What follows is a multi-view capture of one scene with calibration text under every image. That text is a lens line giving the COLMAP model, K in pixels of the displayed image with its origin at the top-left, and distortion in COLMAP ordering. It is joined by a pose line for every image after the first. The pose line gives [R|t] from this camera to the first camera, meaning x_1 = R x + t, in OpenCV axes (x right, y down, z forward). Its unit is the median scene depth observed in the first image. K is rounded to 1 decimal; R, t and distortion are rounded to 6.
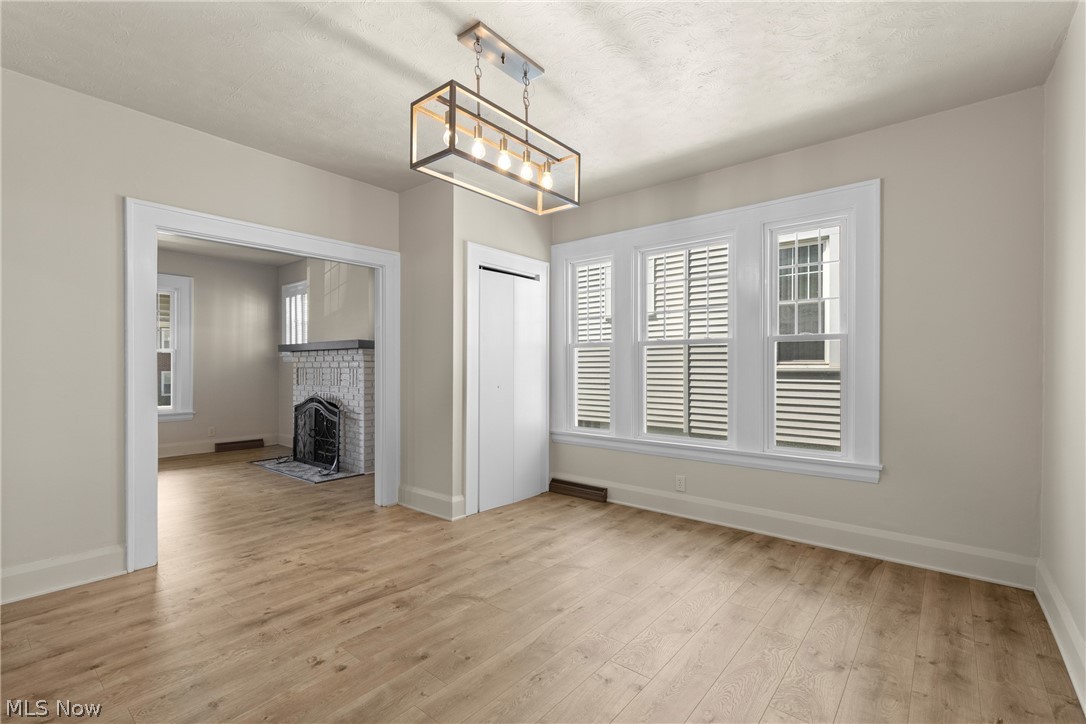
lens RADIAL K [[491.6, 0, 537.9], [0, 491.6, 366.2], [0, 0, 1]] dist [0.003853, 0.000693]
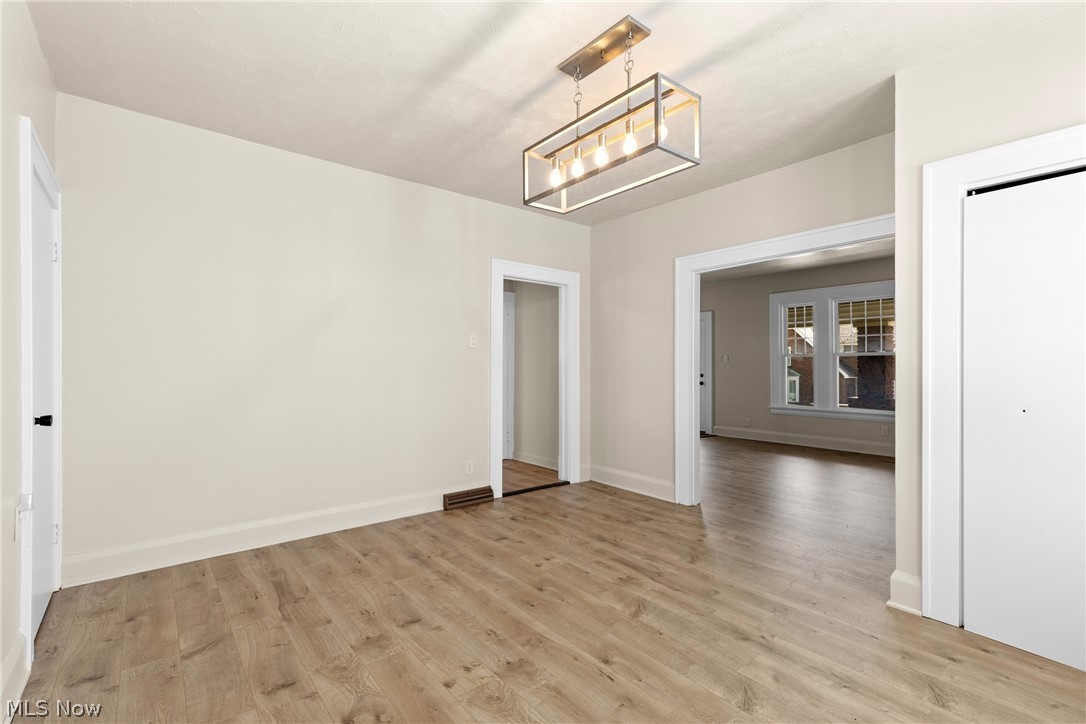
lens RADIAL K [[491.6, 0, 537.0], [0, 491.6, 358.8], [0, 0, 1]] dist [0.003853, 0.000693]
pose [[-0.203522, -0.016139, -0.978937, 0.824013], [-0.004531, 0.999869, -0.015542, -0.001536], [0.979060, 0.001273, -0.203569, 0.976123]]
